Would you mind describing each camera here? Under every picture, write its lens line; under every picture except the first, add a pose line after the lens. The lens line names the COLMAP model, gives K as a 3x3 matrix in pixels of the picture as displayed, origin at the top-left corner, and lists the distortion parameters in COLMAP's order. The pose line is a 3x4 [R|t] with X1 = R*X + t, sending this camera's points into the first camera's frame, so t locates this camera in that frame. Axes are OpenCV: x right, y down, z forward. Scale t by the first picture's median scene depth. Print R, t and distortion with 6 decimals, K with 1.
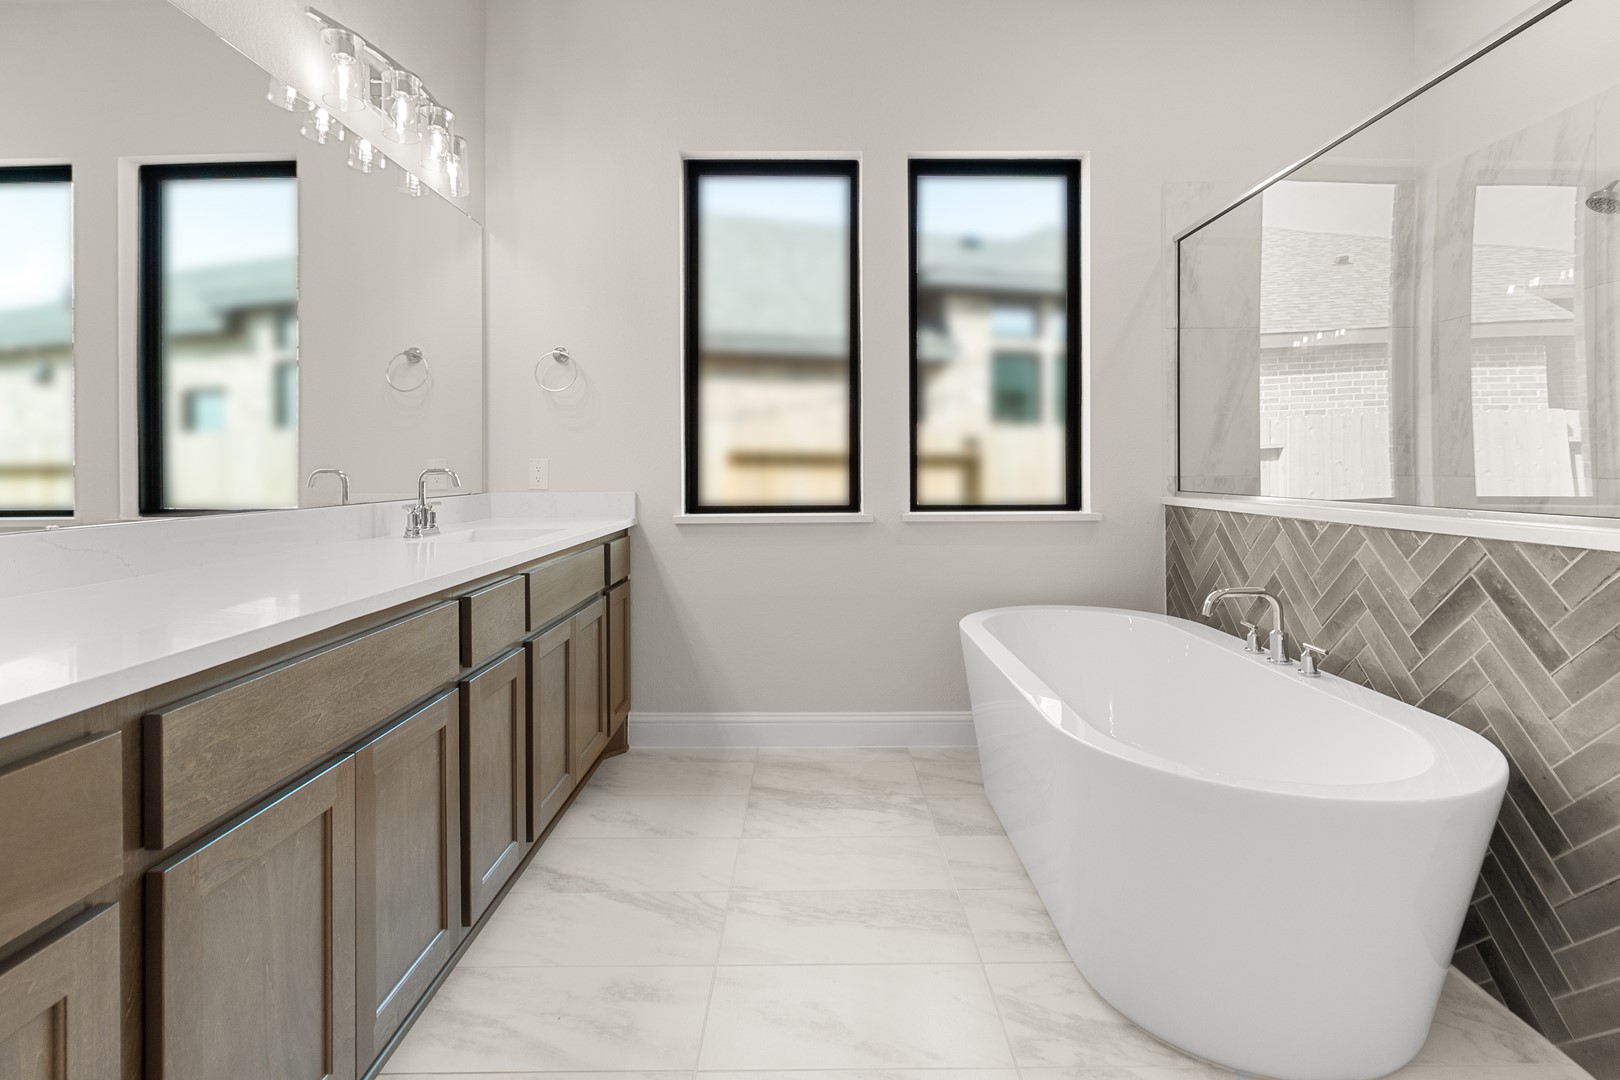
lens RADIAL K [[784.9, 0, 808.8], [0, 784.9, 456.9], [0, 0, 1]] dist [0.001210, 0.000103]
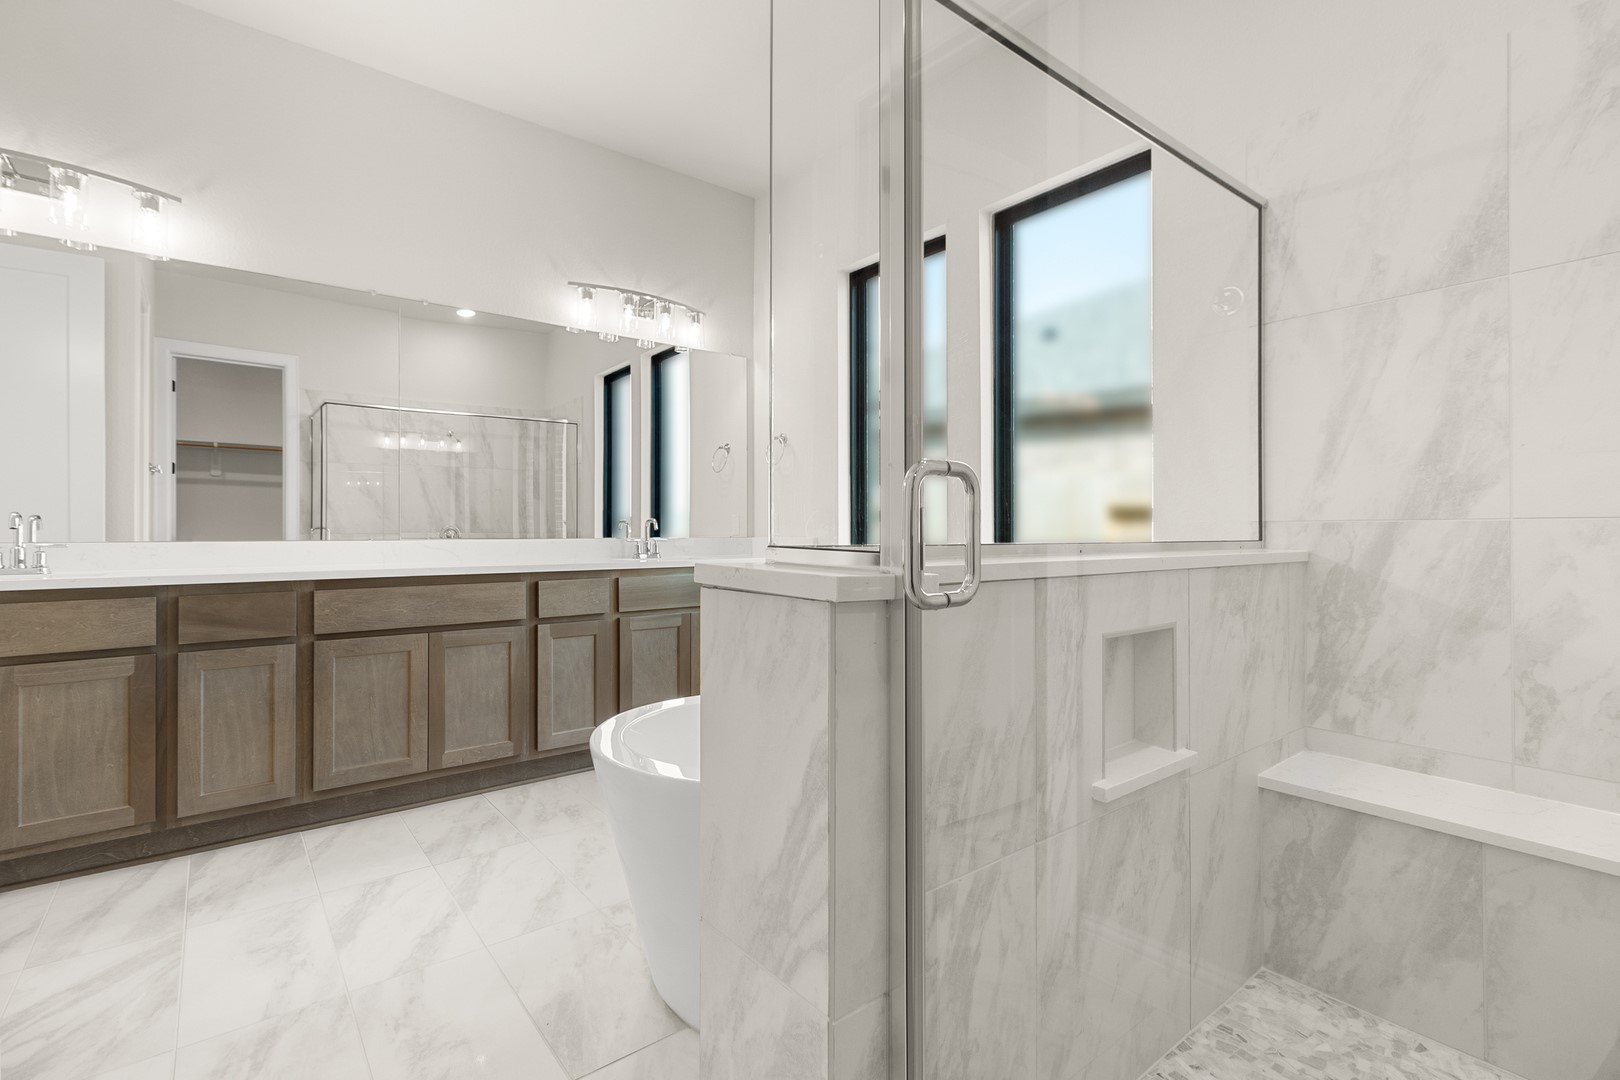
lens RADIAL K [[758.3, 0, 801.2], [0, 758.3, 520.7], [0, 0, 1]] dist [0.000695, 0.000295]
pose [[0.602827, -0.009550, -0.797815, 1.392426], [0.007684, 0.999951, -0.006164, 0.044690], [0.797835, -0.002414, 0.602871, 0.375467]]
